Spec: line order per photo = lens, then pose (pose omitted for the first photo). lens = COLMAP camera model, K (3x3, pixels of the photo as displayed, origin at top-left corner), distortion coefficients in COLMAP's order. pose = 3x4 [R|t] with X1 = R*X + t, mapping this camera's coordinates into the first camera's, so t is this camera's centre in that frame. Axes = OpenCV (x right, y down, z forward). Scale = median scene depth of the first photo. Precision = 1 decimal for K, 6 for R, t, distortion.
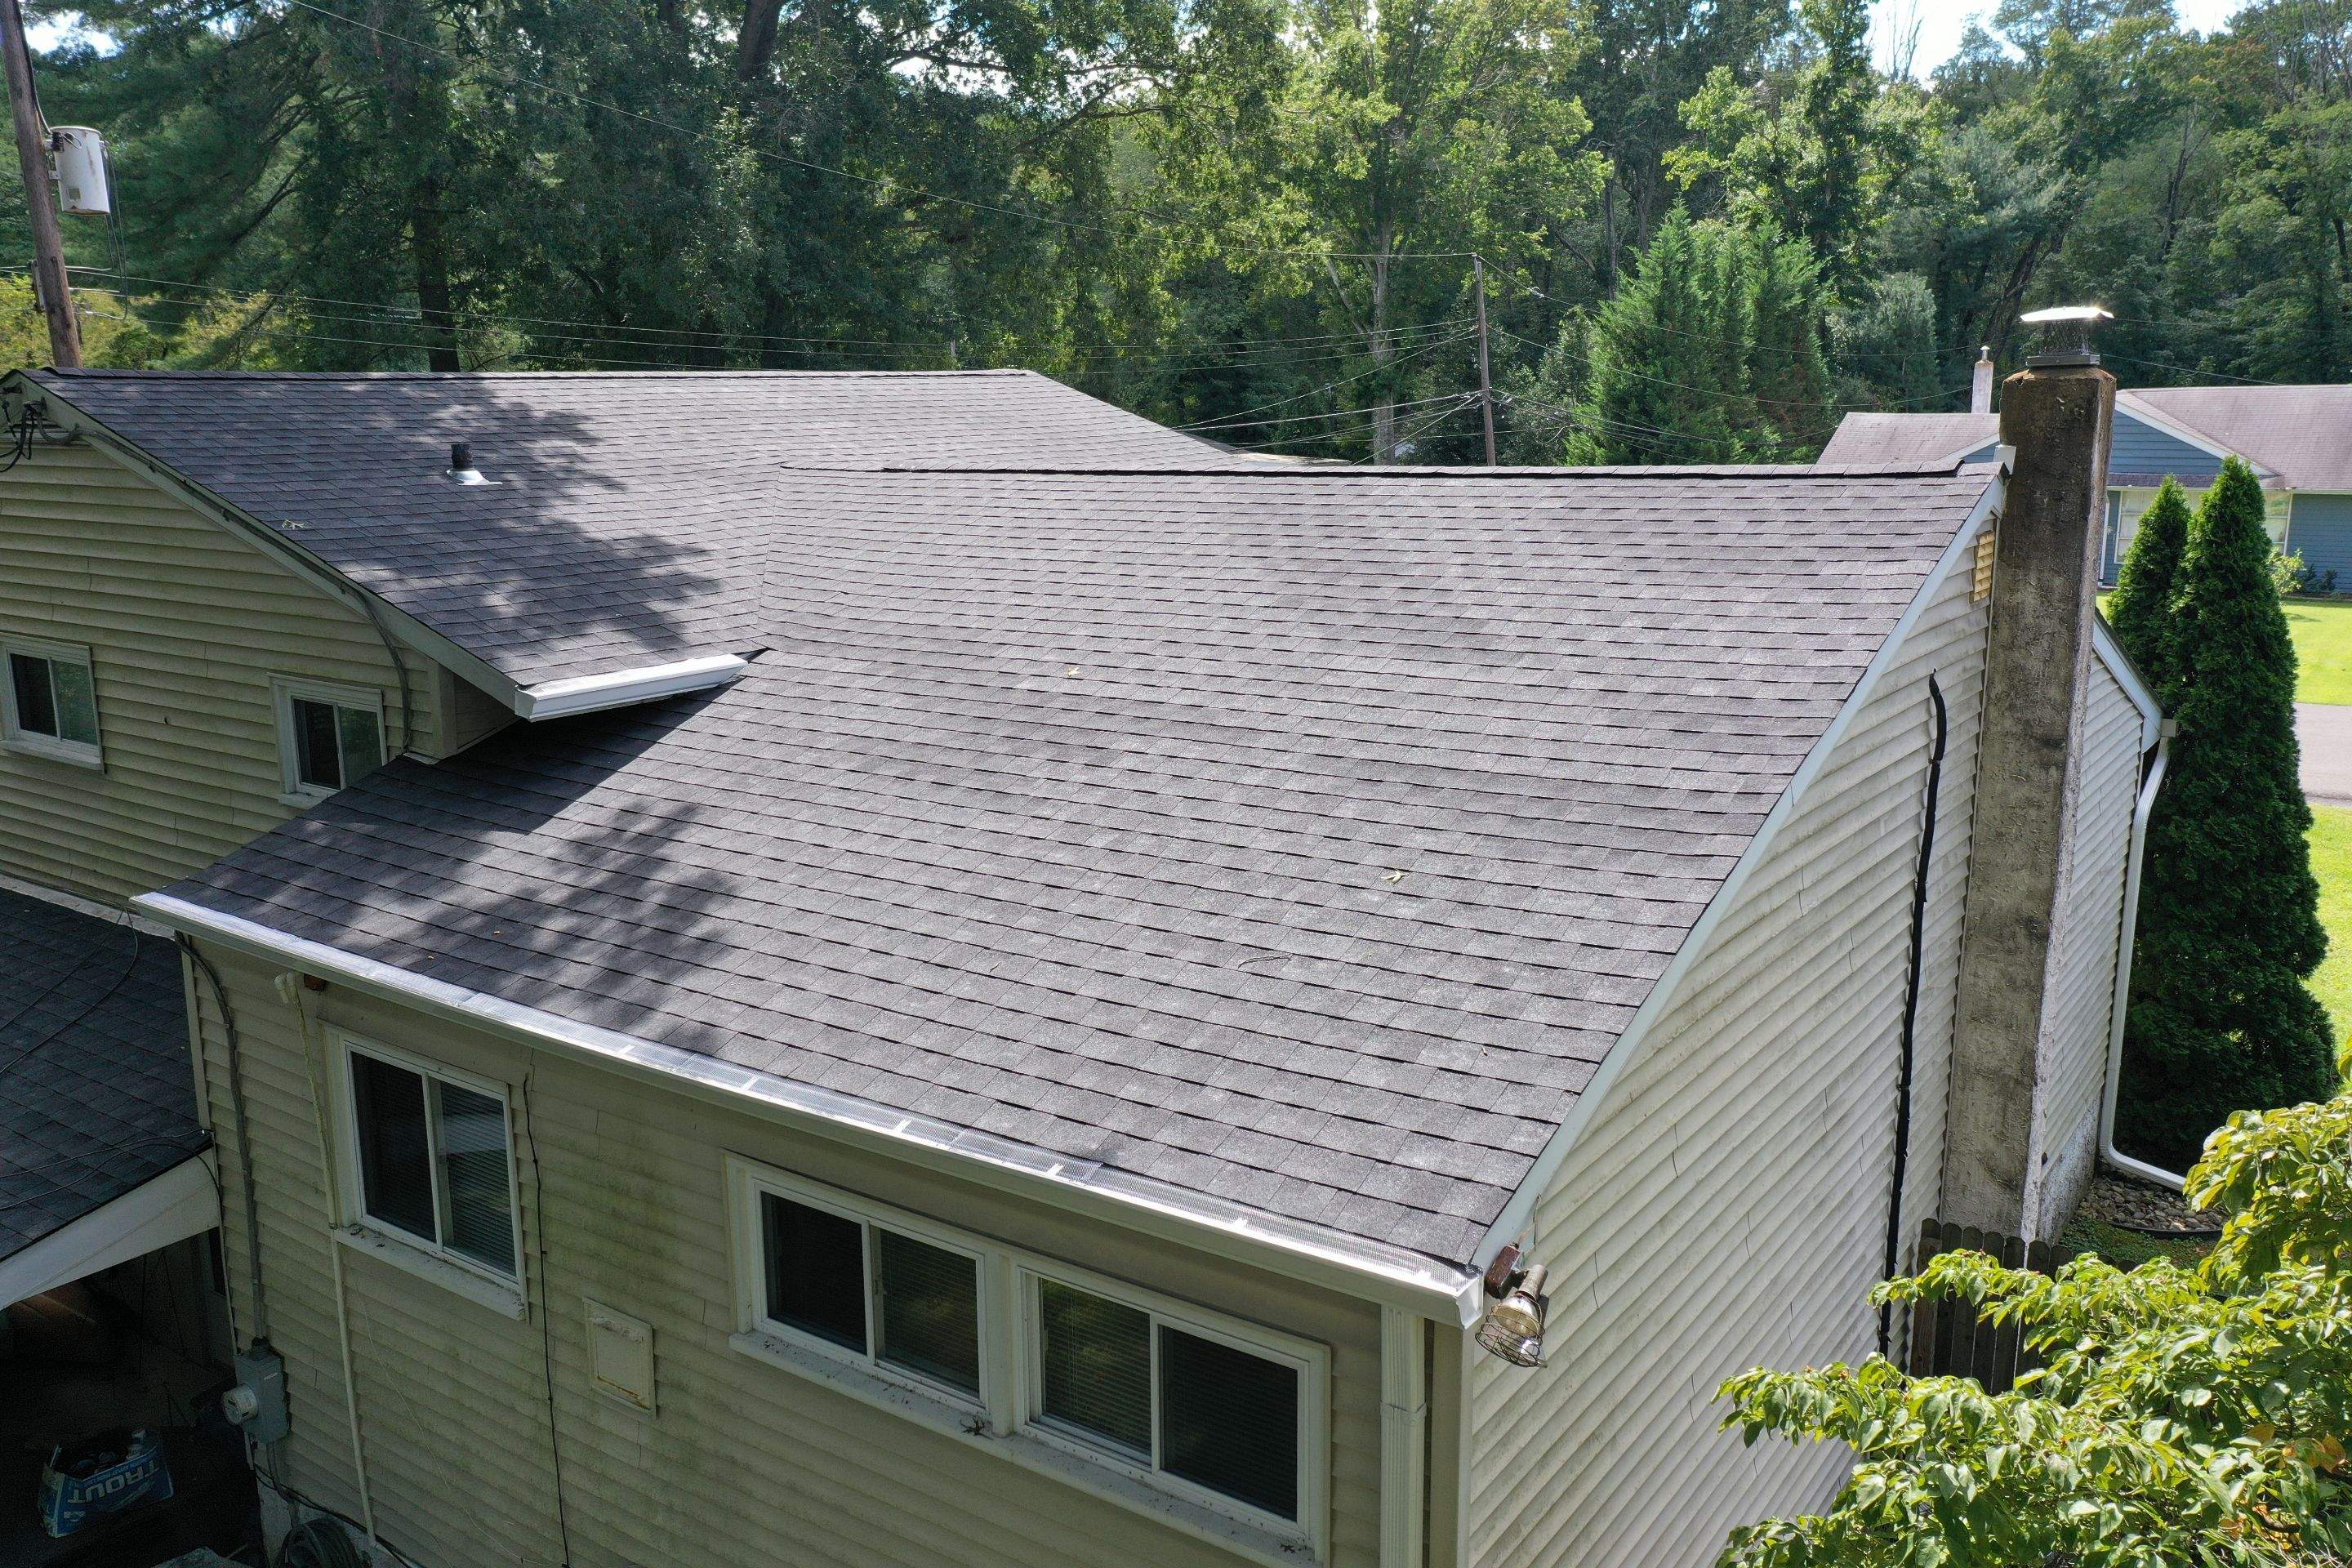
lens RADIAL K [[1873.3, 0, 1187.2], [0, 1873.3, 805.4], [0, 0, 1]] dist [0.012561, 0.003182]
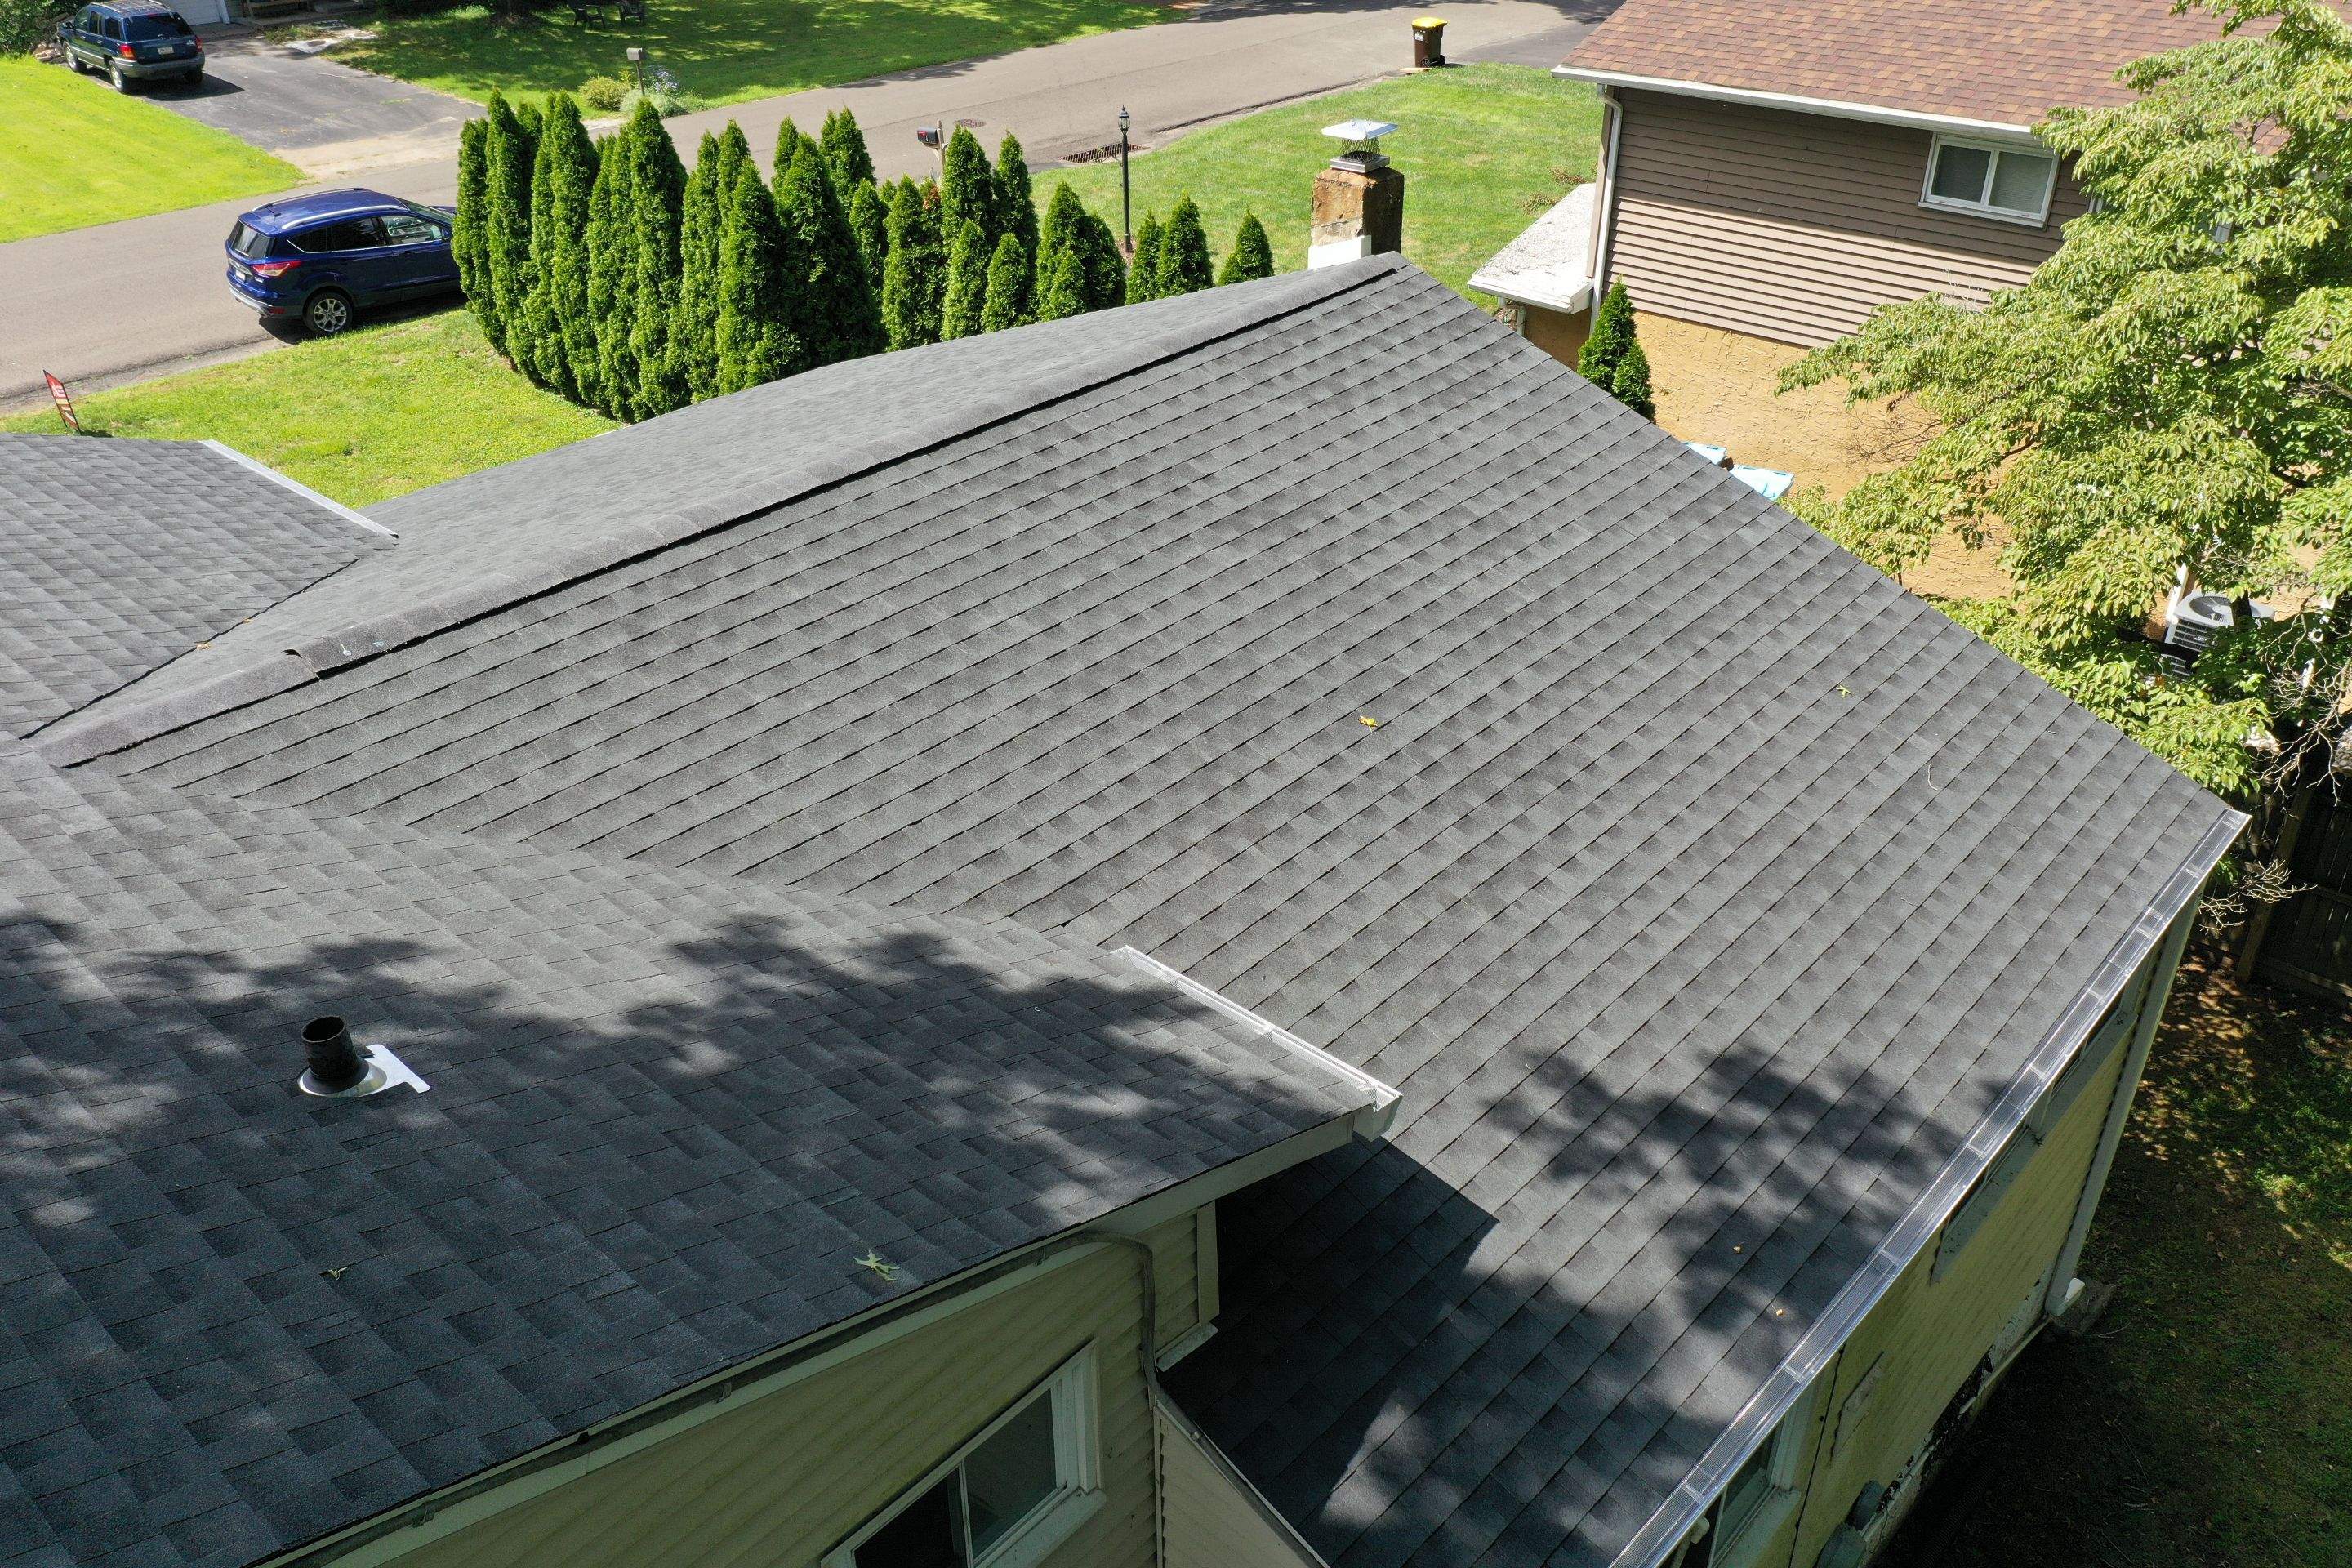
lens RADIAL K [[1873.3, 0, 1184.9], [0, 1873.3, 786.1], [0, 0, 1]] dist [0.012561, 0.003182]
pose [[0.126159, -0.501677, 0.855806, -0.963164], [0.214914, 0.856032, 0.470129, -0.549209], [-0.968450, 0.124613, 0.215813, 0.951794]]
